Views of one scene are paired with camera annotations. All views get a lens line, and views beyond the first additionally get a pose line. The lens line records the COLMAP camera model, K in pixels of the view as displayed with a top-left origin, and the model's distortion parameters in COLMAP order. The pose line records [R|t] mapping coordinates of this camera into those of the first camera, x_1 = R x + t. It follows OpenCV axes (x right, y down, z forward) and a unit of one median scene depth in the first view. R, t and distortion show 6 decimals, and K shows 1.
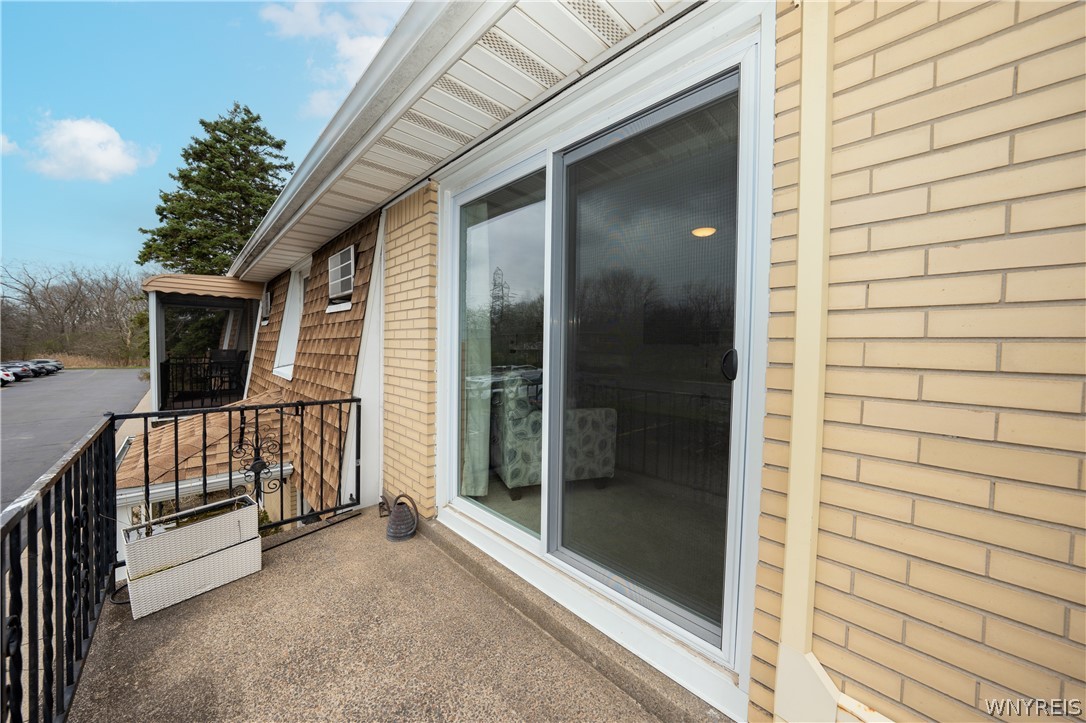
lens RADIAL K [[372.8, 0, 544.0], [0, 372.8, 356.7], [0, 0, 1]] dist [-0.006707, 0.000124]
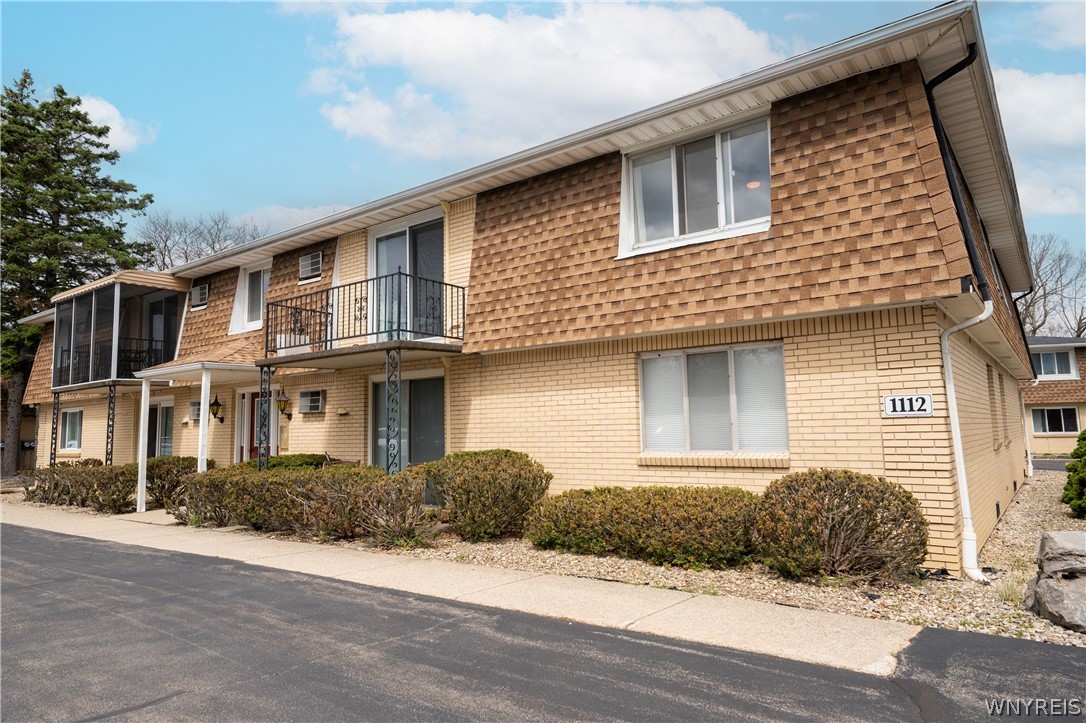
lens RADIAL K [[682.3, 0, 543.0], [0, 682.3, 360.7], [0, 0, 1]] dist [-0.002352, -0.001167]
pose [[0.988006, -0.013904, 0.153788, 0.031169], [0.033849, 0.991217, -0.127841, 0.176519], [-0.150660, 0.131513, 0.979799, -0.603204]]
